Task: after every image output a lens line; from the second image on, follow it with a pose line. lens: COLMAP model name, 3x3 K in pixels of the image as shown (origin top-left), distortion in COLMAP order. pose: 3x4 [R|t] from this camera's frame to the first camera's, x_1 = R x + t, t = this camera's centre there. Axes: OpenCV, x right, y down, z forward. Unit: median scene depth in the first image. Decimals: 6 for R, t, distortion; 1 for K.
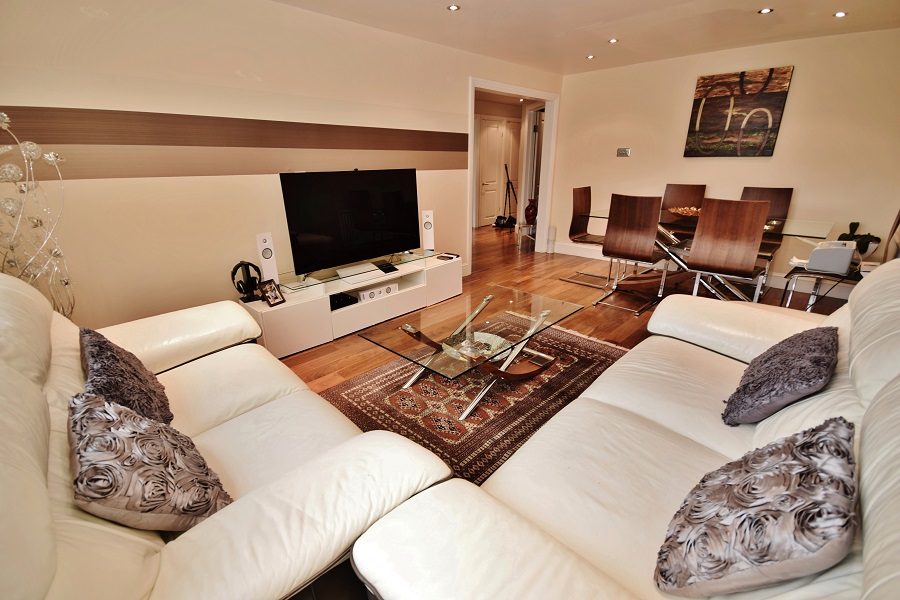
lens RADIAL K [[396.2, 0, 444.7], [0, 396.2, 305.3], [0, 0, 1]] dist [-0.010388, 0.000111]
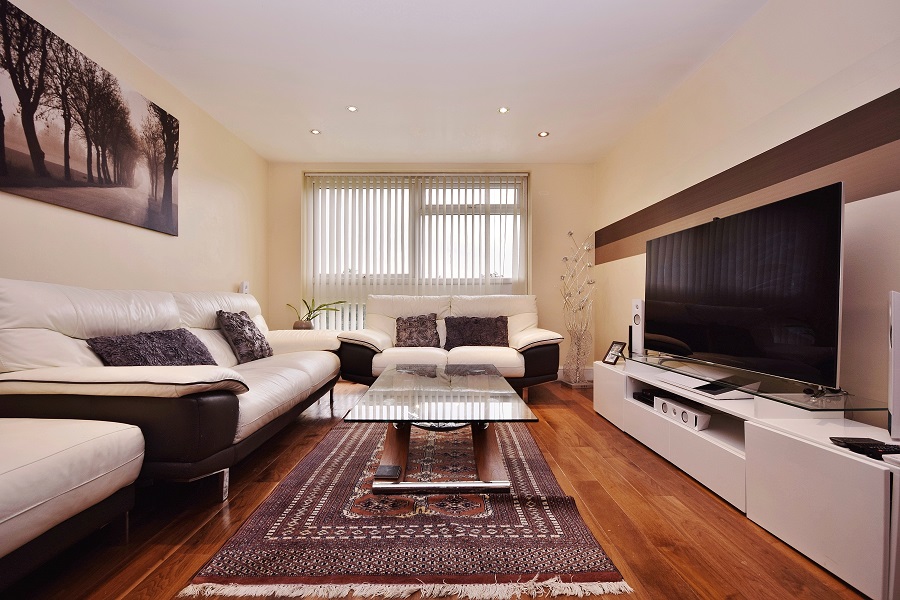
lens RADIAL K [[396.2, 0, 444.7], [0, 396.2, 305.3], [0, 0, 1]] dist [-0.010388, 0.000111]
pose [[-0.722437, 0.005460, -0.691415, 0.532964], [-0.231535, 0.940328, 0.249348, -0.266860], [0.651519, 0.340225, -0.678064, 1.186268]]
